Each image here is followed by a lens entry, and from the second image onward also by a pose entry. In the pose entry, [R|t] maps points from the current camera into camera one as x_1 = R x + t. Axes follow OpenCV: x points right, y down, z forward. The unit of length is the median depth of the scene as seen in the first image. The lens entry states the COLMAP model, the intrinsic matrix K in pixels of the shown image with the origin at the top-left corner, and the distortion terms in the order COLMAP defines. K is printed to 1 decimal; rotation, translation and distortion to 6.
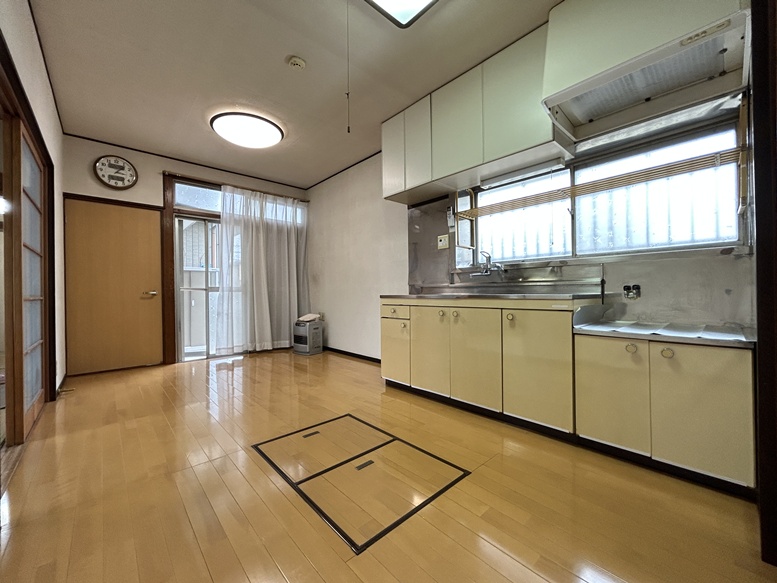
lens RADIAL K [[313.0, 0, 389.9], [0, 313.0, 290.5], [0, 0, 1]] dist [-0.001945, 0.000619]
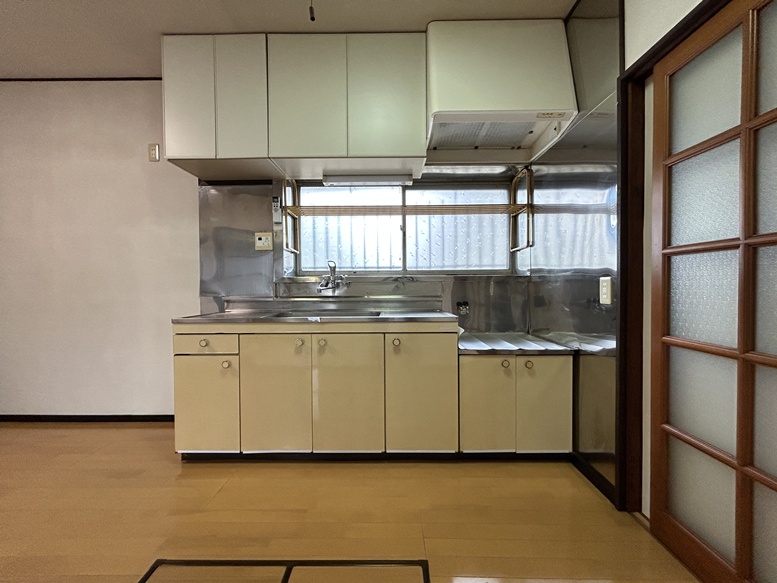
lens RADIAL K [[313.0, 0, 387.0], [0, 313.0, 290.8], [0, 0, 1]] dist [-0.001945, 0.000619]
pose [[0.681657, -0.003882, 0.731661, -0.198972], [-0.005233, 0.999934, 0.010181, -0.049510], [-0.731653, -0.010769, 0.681592, 0.294664]]
